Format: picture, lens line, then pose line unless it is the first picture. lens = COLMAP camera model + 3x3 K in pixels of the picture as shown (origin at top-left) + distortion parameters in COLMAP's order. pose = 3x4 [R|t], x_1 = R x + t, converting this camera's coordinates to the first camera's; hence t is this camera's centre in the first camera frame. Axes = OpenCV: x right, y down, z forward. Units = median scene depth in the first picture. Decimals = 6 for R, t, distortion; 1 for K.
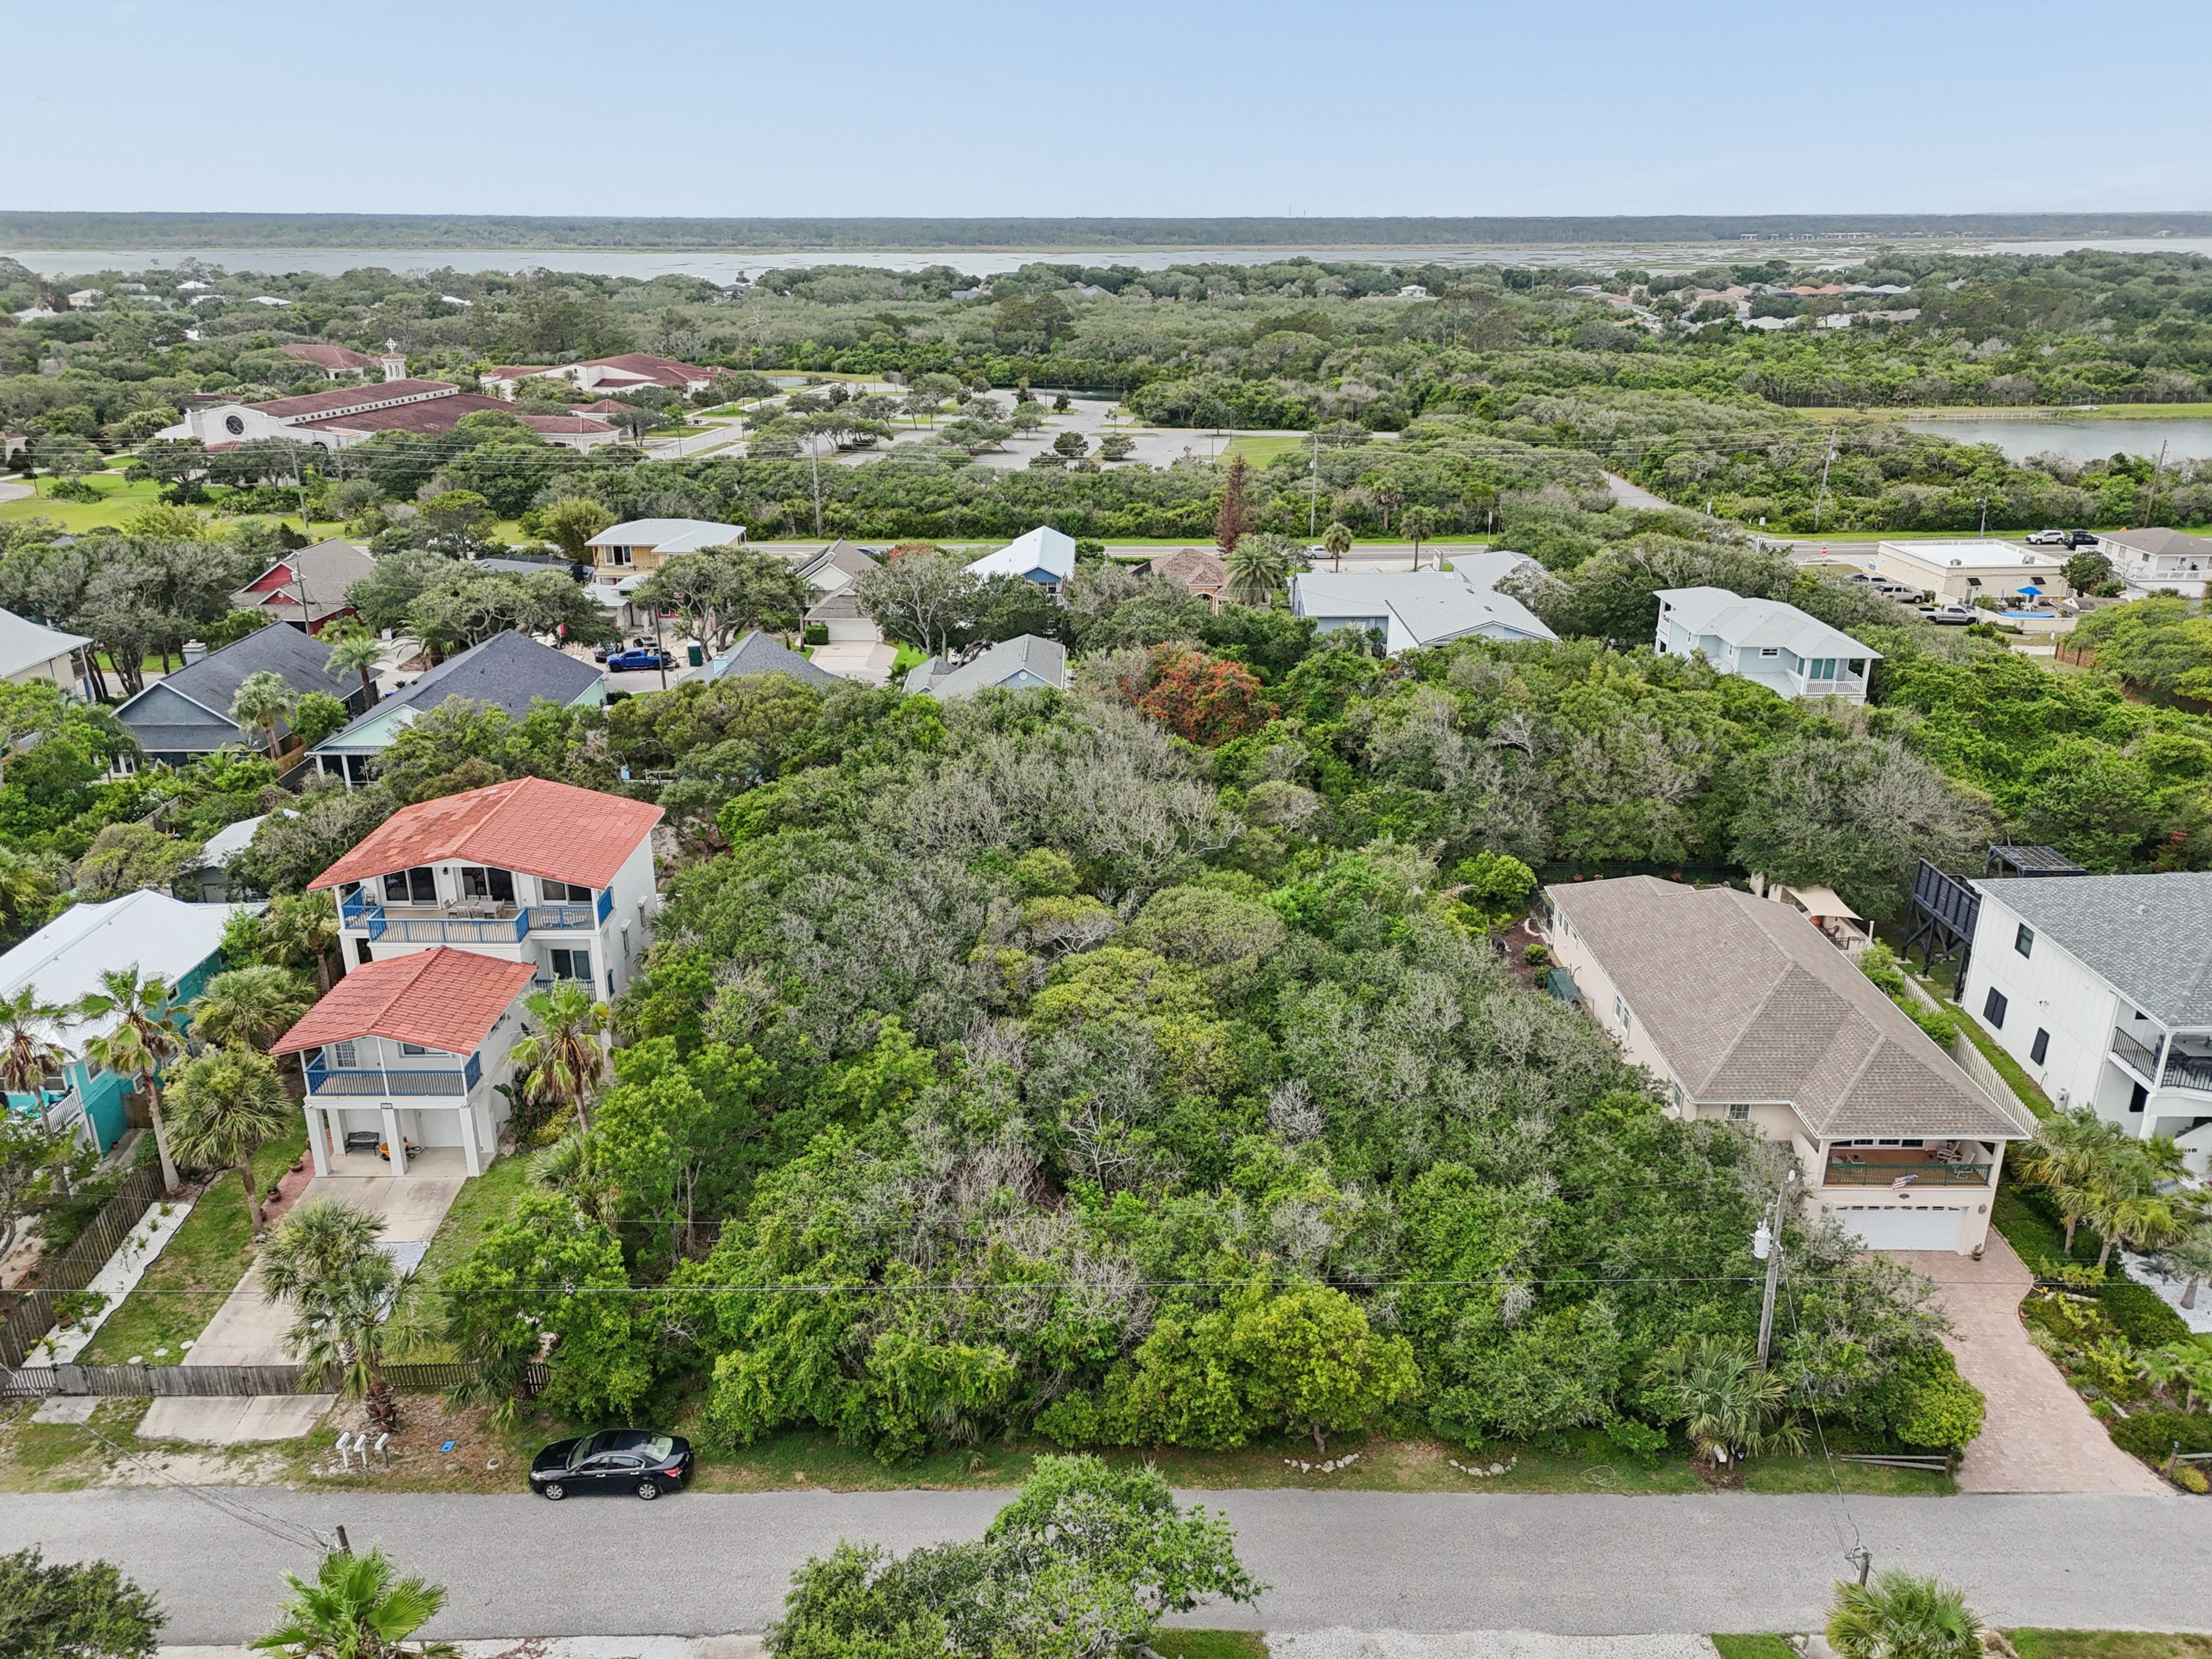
lens RADIAL K [[1641.6, 0, 1114.8], [0, 1641.6, 819.1], [0, 0, 1]] dist [0.071689, -0.058831]
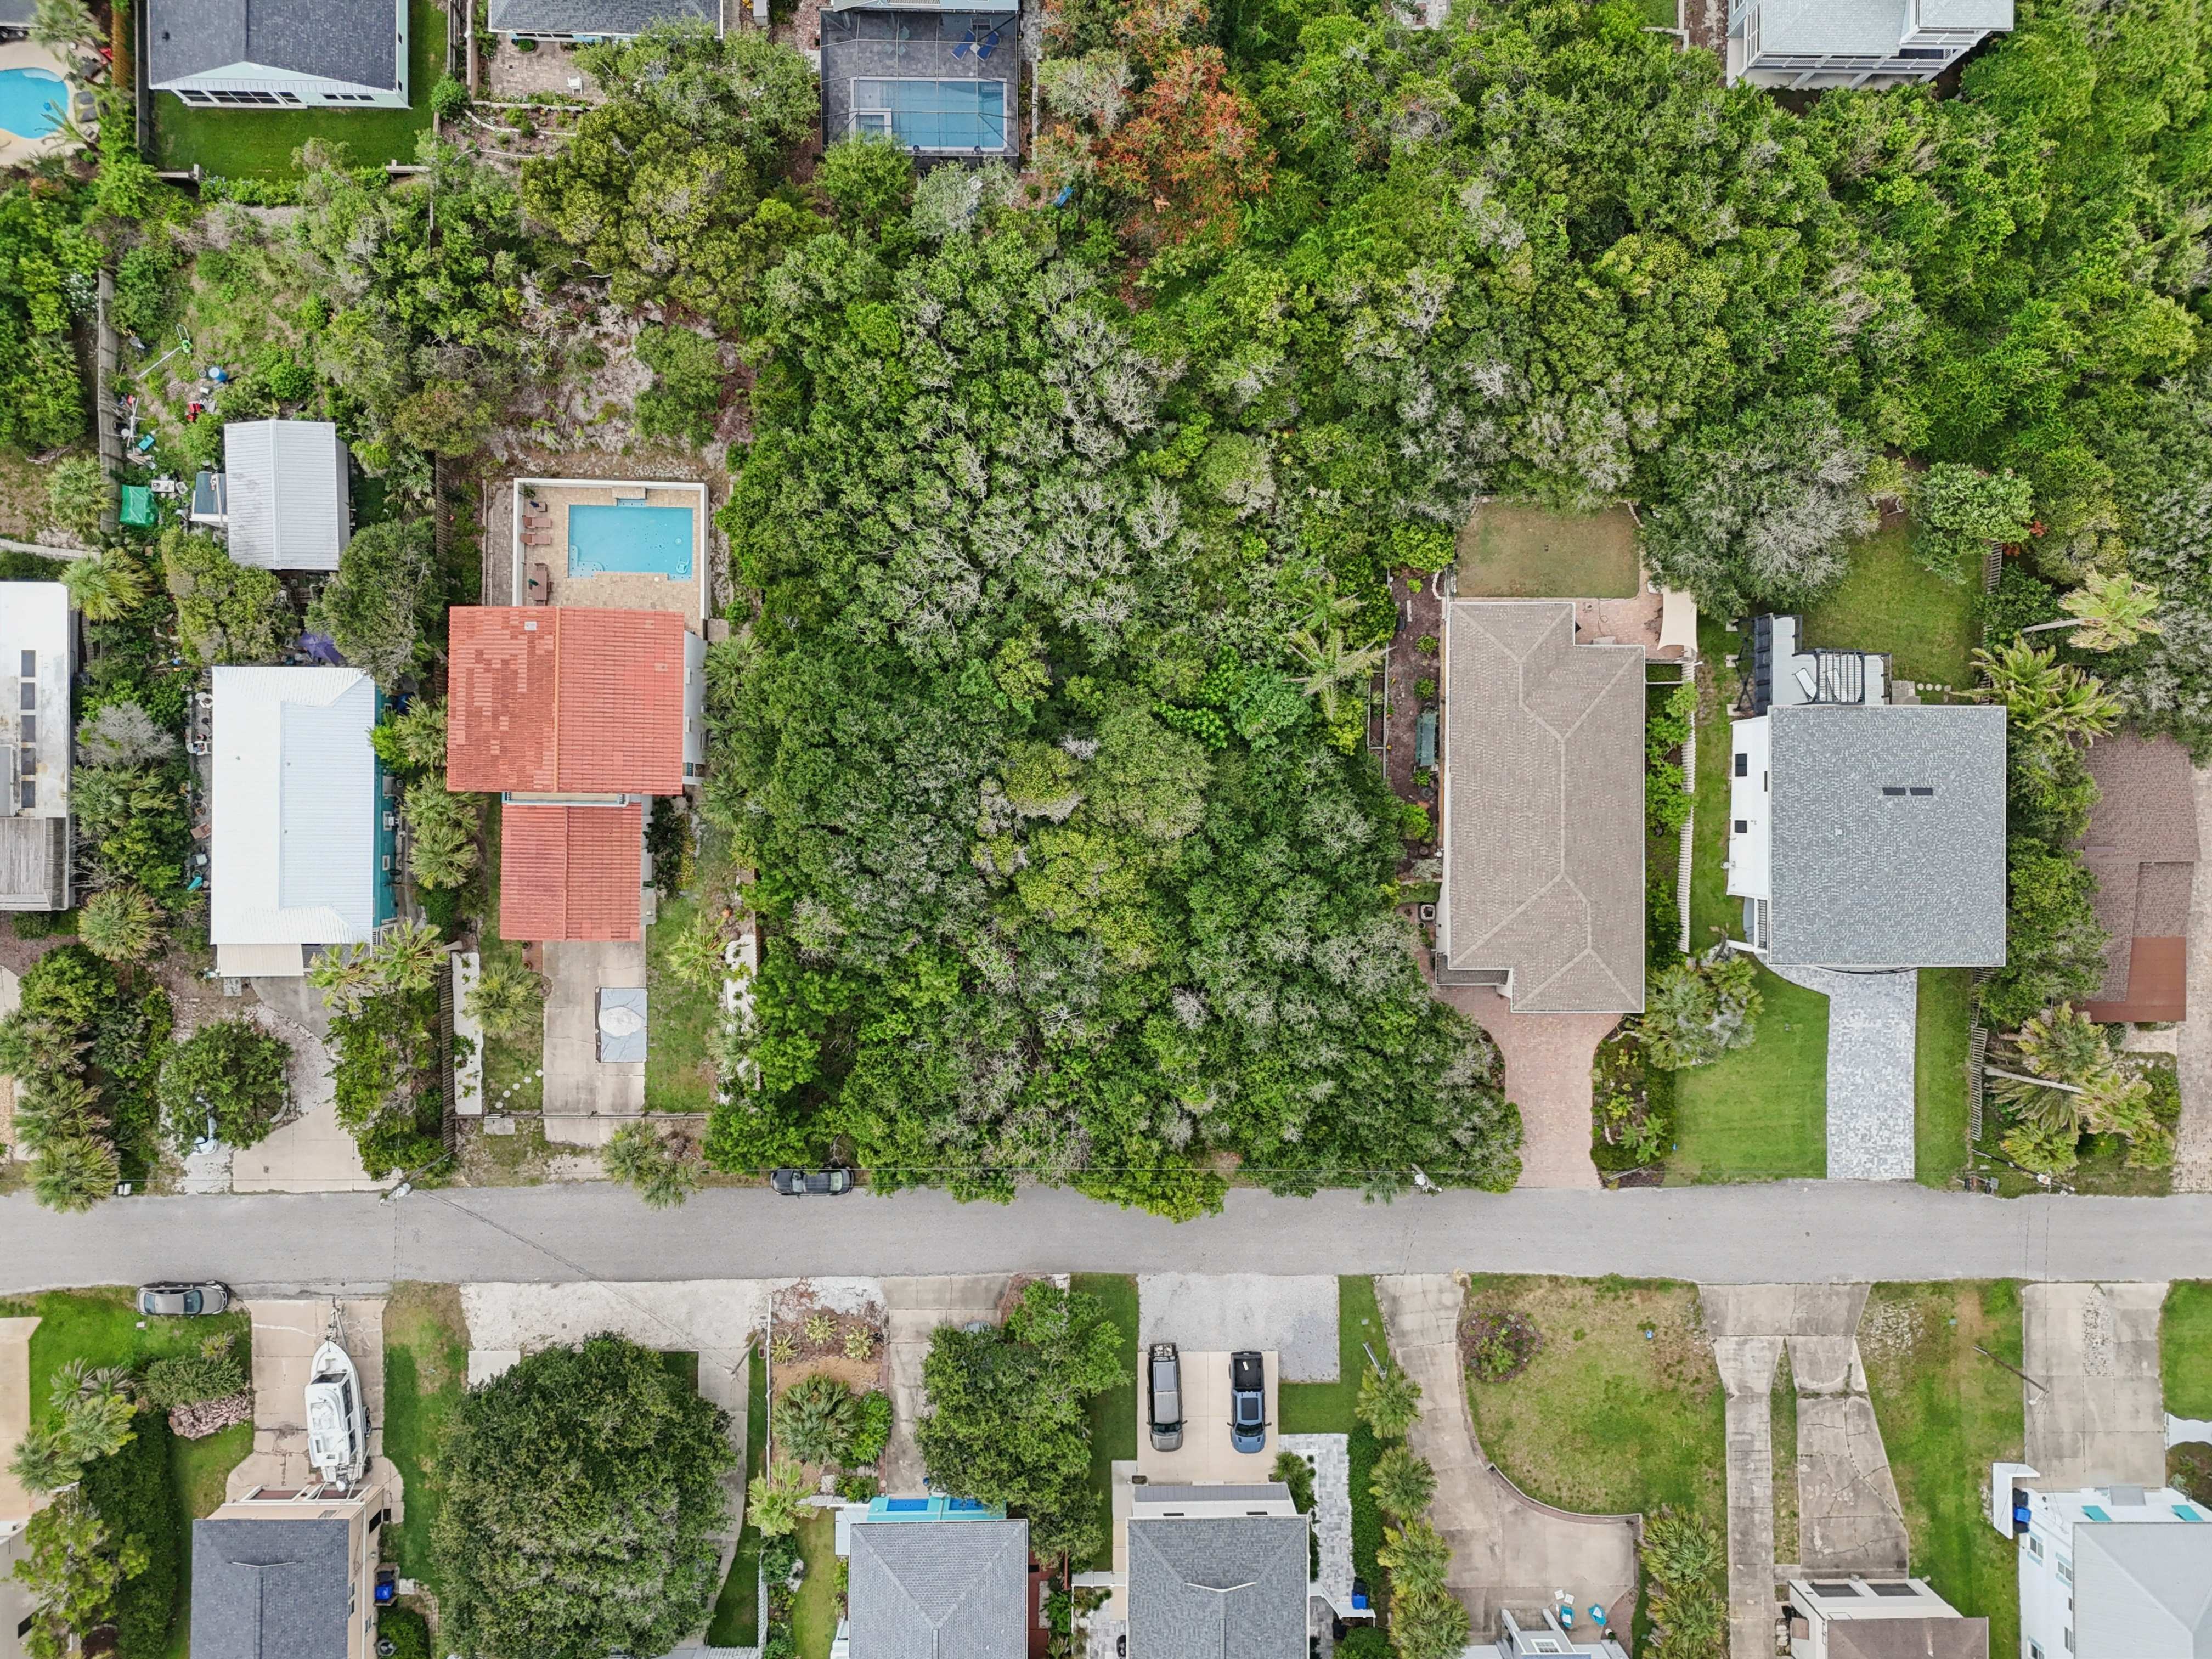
lens RADIAL K [[1668.0, 0, 1110.5], [0, 1668.0, 809.5], [0, 0, 1]] dist [0.094275, -0.111887]
pose [[0.999406, 0.014152, 0.031429, -0.014736], [-0.034389, 0.347606, 0.937010, -1.140288], [0.002336, -0.937534, 0.347886, 0.510417]]
